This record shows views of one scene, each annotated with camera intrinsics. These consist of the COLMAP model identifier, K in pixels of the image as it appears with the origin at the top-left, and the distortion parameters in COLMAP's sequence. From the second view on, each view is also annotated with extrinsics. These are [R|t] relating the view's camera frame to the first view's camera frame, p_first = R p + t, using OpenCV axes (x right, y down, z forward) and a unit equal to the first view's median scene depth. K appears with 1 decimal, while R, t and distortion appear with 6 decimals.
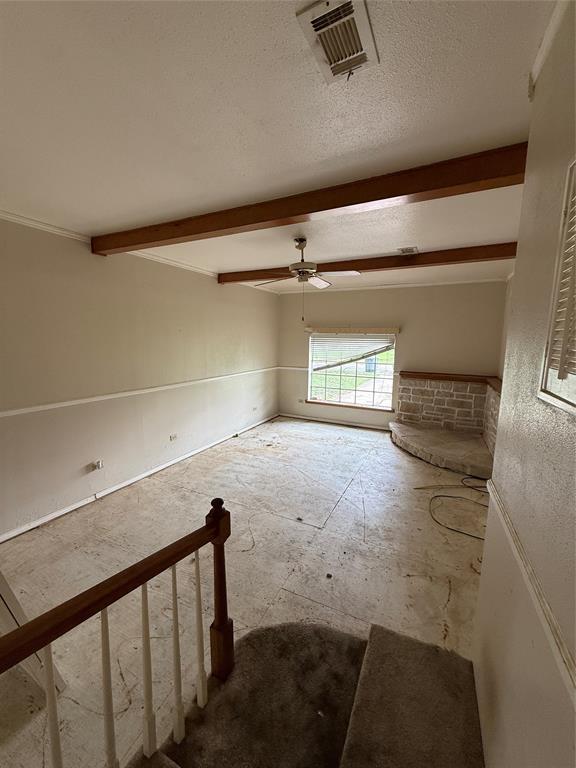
lens RADIAL K [[304.4, 0, 288.0], [0, 304.4, 384.0], [0, 0, 1]] dist [-0.003405, -0.000257]
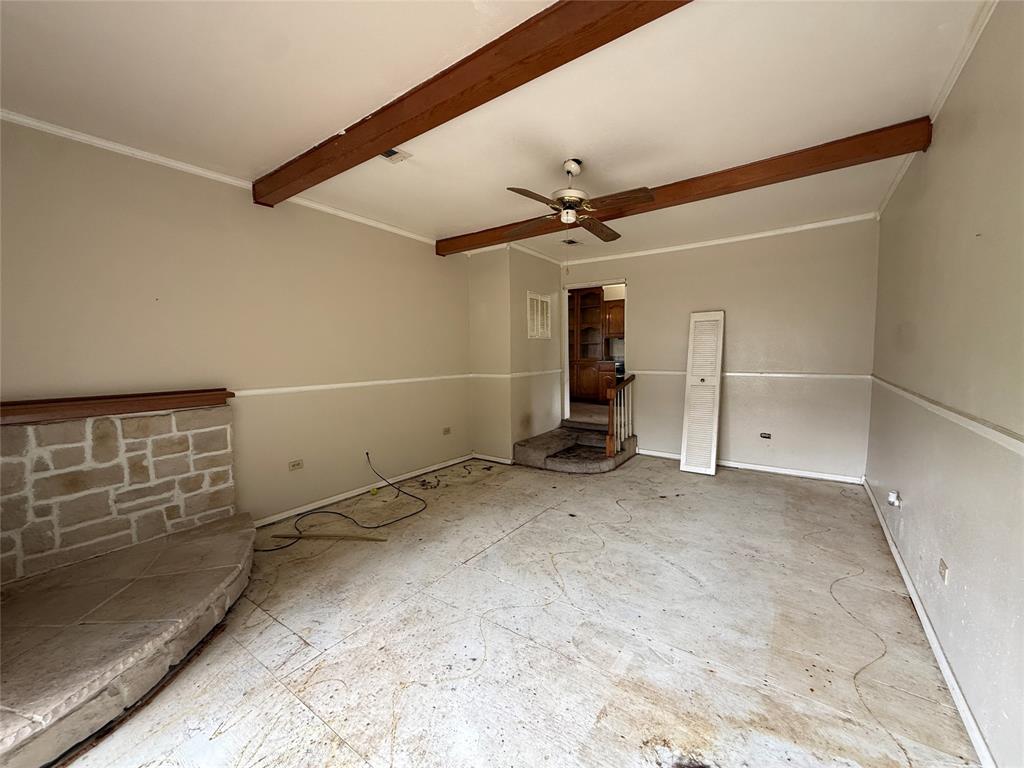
lens RADIAL K [[405.9, 0, 512.0], [0, 405.9, 384.0], [0, 0, 1]] dist [-0.003405, -0.000257]
pose [[-0.987289, -0.004040, 0.158883, 0.021945], [0.031257, 0.975219, 0.219021, -0.155307], [-0.155830, 0.221203, -0.962697, 1.745166]]
